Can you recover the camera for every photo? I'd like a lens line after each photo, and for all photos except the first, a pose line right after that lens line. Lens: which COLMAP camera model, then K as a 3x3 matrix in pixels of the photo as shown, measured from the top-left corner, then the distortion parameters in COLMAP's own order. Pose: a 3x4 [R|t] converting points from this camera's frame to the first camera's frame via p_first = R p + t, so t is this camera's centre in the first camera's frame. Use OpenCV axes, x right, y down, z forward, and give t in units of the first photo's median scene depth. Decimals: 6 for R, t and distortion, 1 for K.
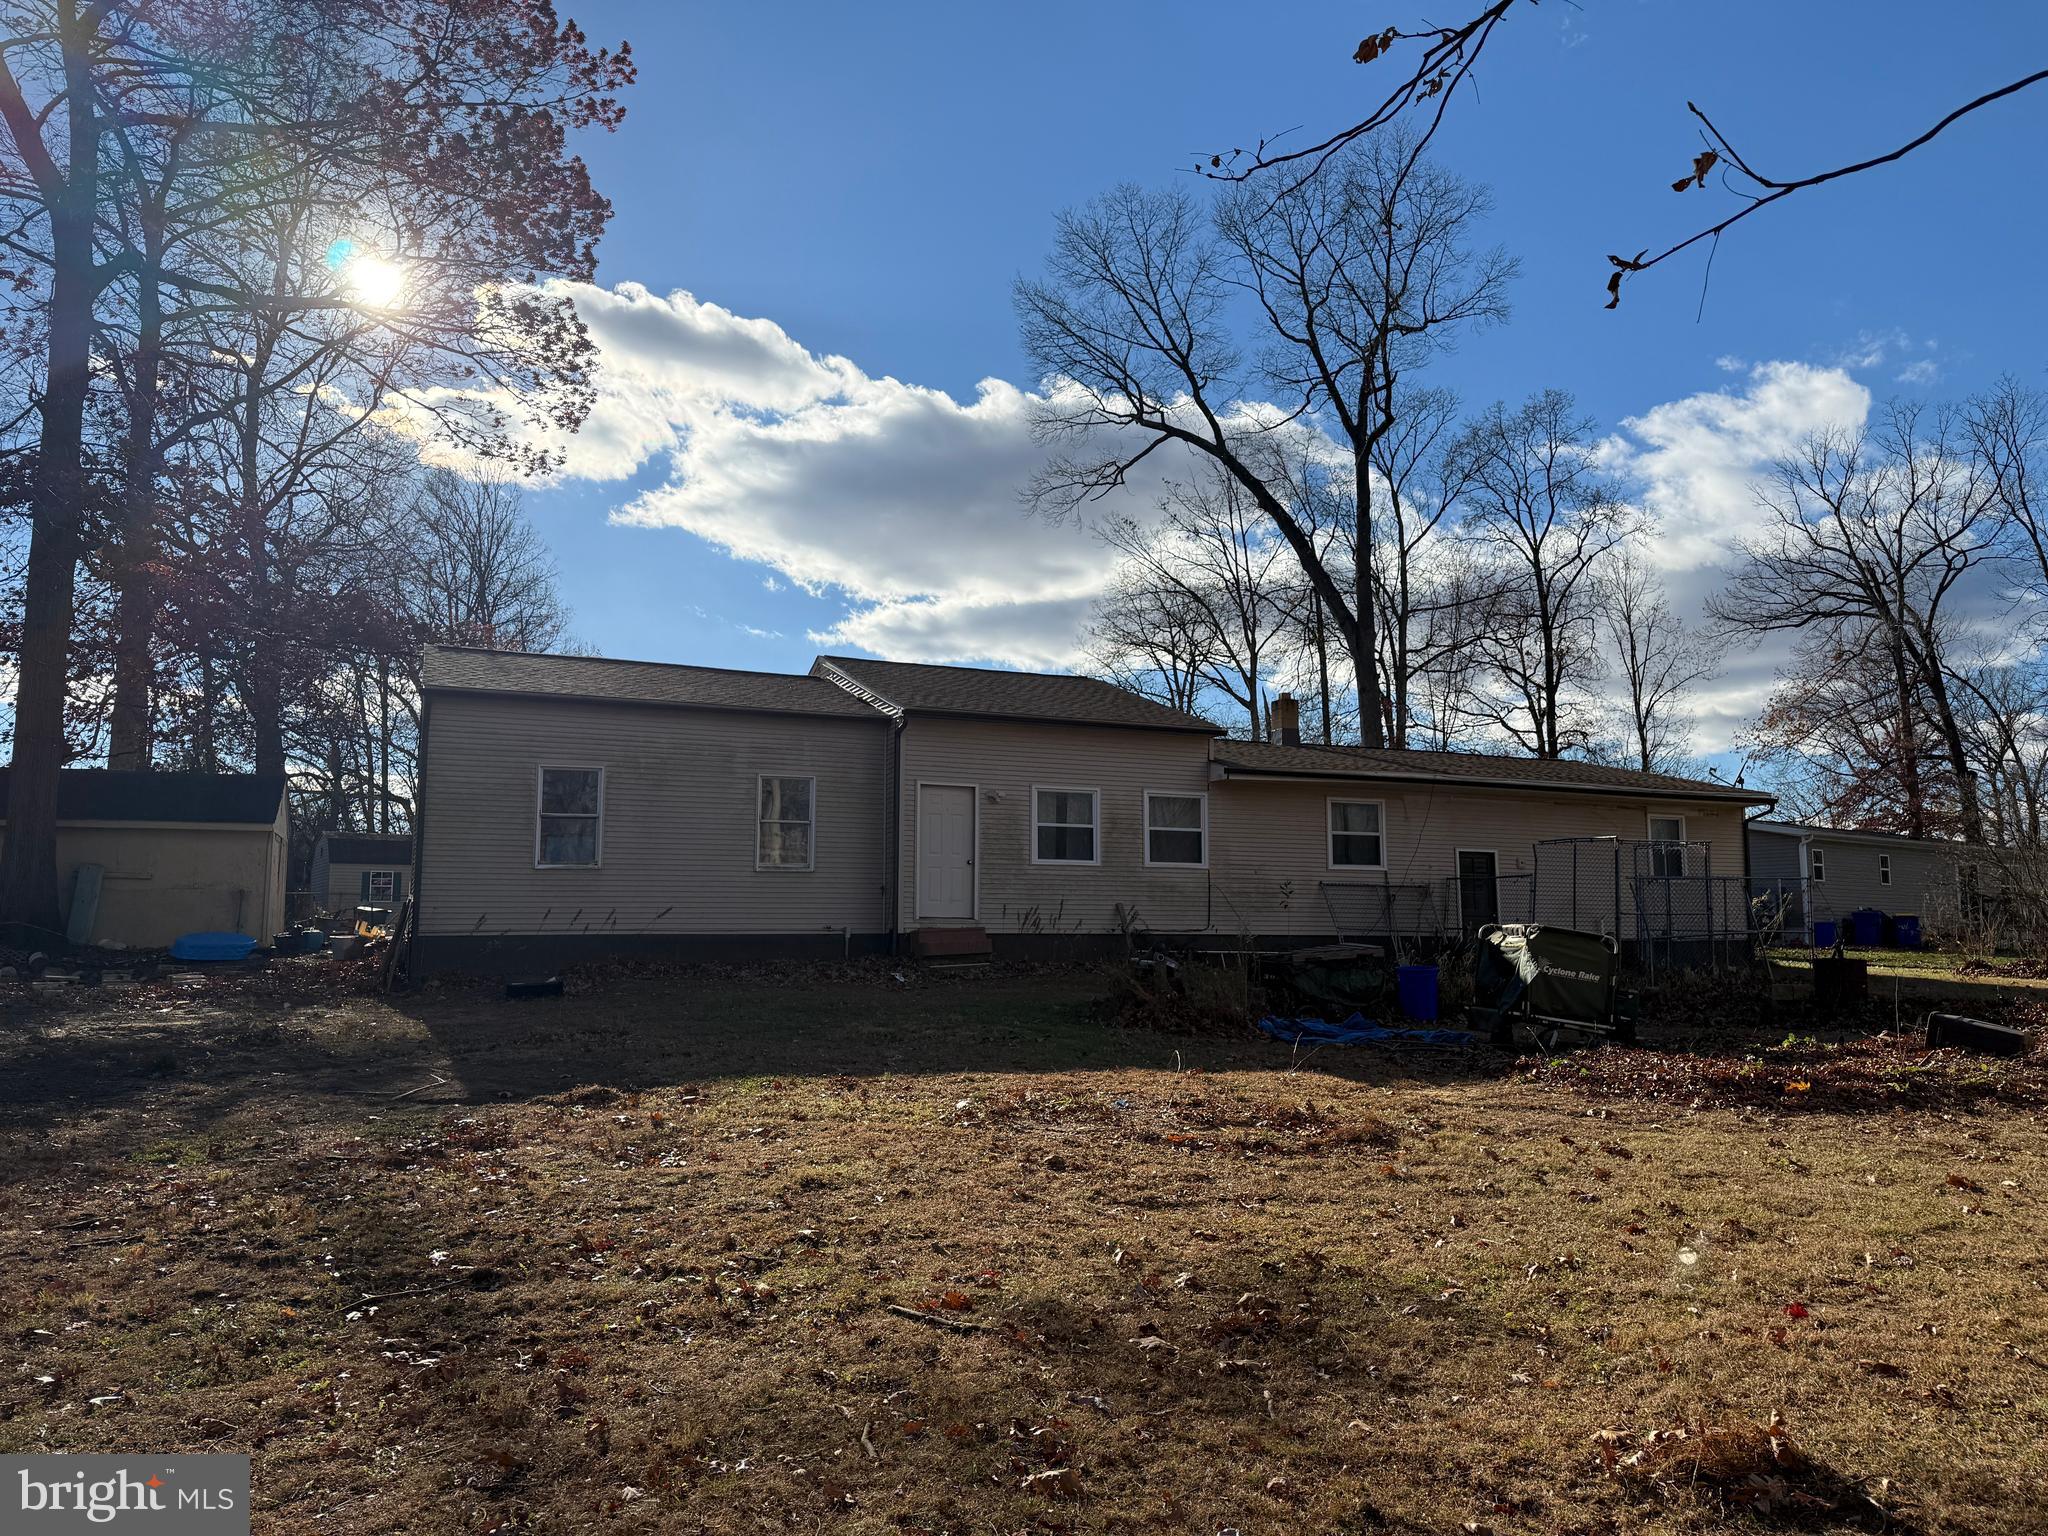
lens RADIAL K [[1435.5, 0, 1026.4], [0, 1435.5, 814.8], [0, 0, 1]] dist [-0.004826, -0.056024]
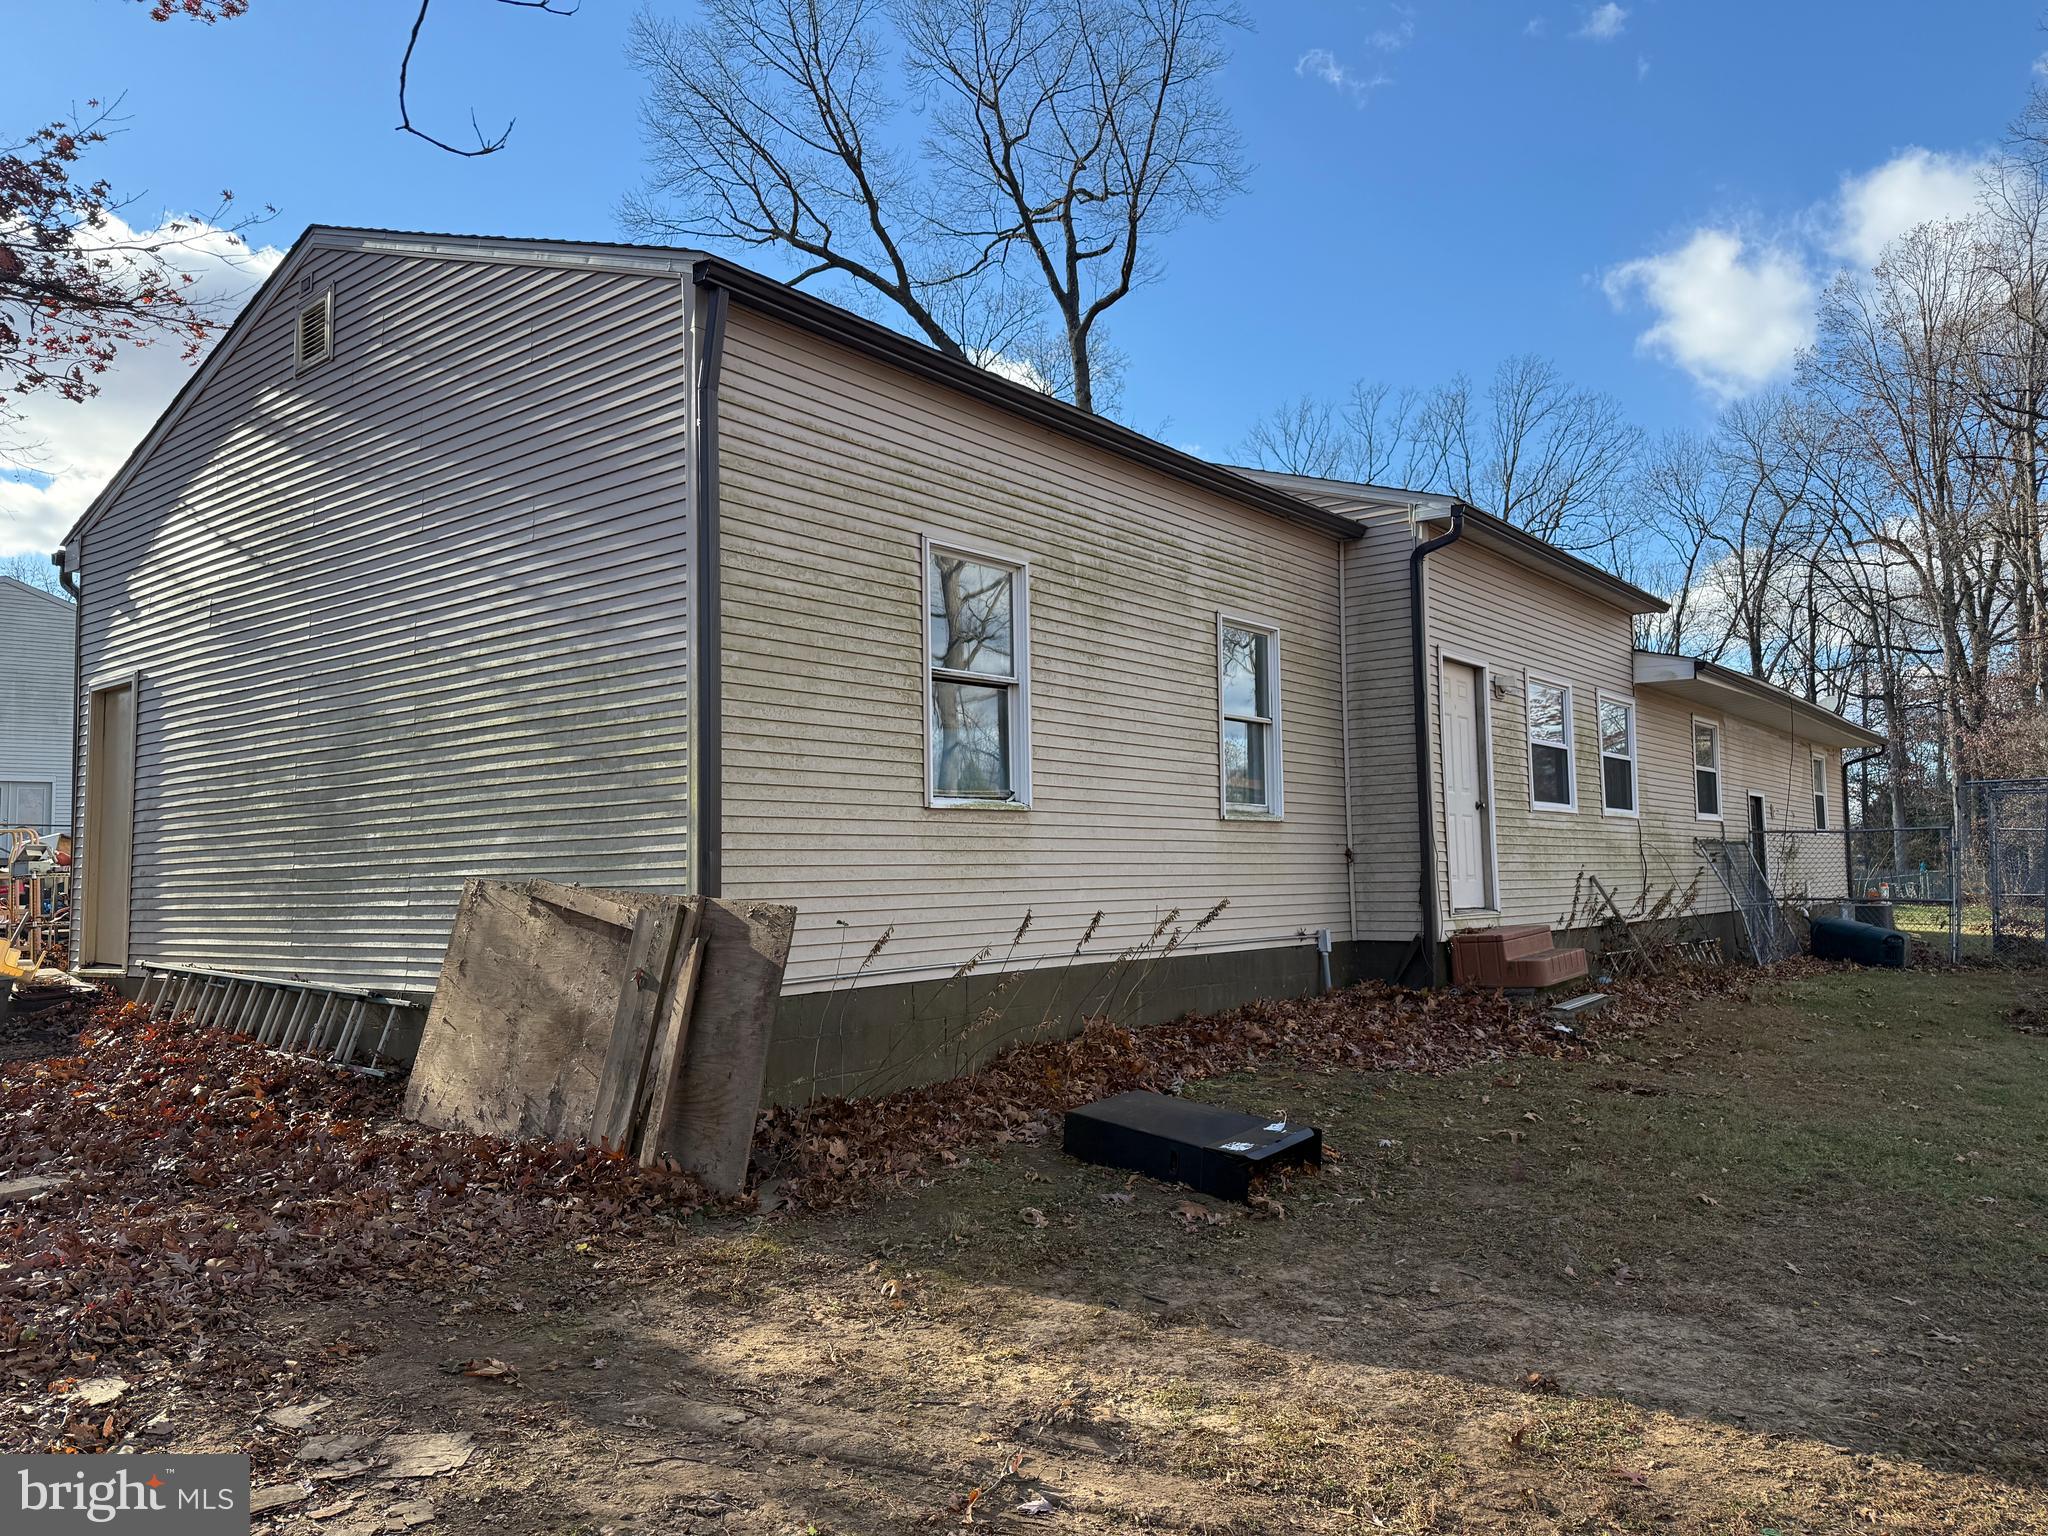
lens RADIAL K [[1422.9, 0, 1024.9], [0, 1422.9, 794.5], [0, 0, 1]] dist [-0.004488, -0.004989]
pose [[0.870721, 0.012497, 0.491619, -0.193645], [-0.024057, 0.999563, 0.017200, 0.010507], [-0.491189, -0.026803, 0.870641, 0.266176]]
